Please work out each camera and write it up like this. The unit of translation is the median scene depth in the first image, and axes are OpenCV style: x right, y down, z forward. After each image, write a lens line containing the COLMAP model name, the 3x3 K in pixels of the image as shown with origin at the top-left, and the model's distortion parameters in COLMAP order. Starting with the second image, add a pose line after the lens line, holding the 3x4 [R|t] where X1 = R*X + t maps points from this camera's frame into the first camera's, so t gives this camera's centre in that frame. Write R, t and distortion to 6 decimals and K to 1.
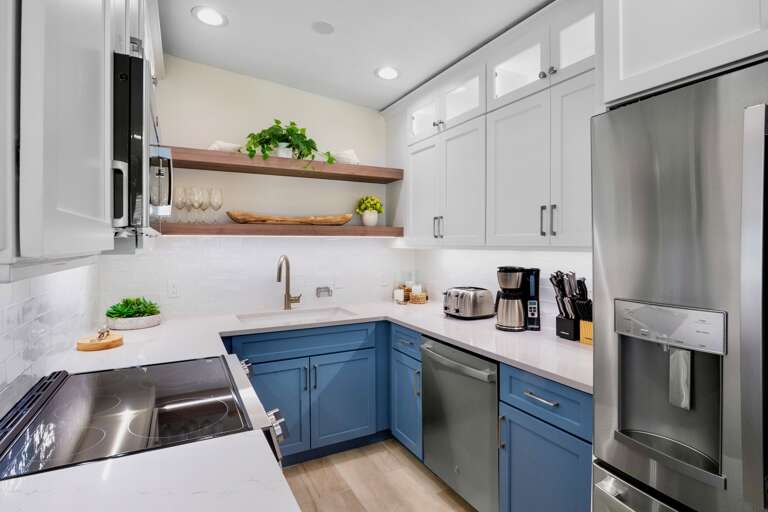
lens RADIAL K [[381.4, 0, 385.1], [0, 381.4, 250.0], [0, 0, 1]] dist [-0.025427, -0.000196]
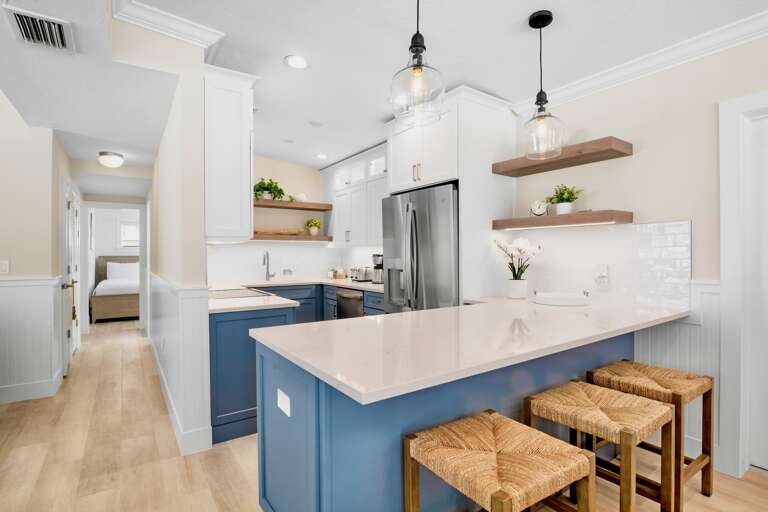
lens RADIAL K [[381.4, 0, 383.4], [0, 381.4, 255.5], [0, 0, 1]] dist [-0.025427, -0.000196]
pose [[0.993398, -0.003857, 0.114655, 0.088619], [0.005394, 0.999900, -0.013097, 0.062310], [-0.114593, 0.013629, 0.993319, -0.898769]]
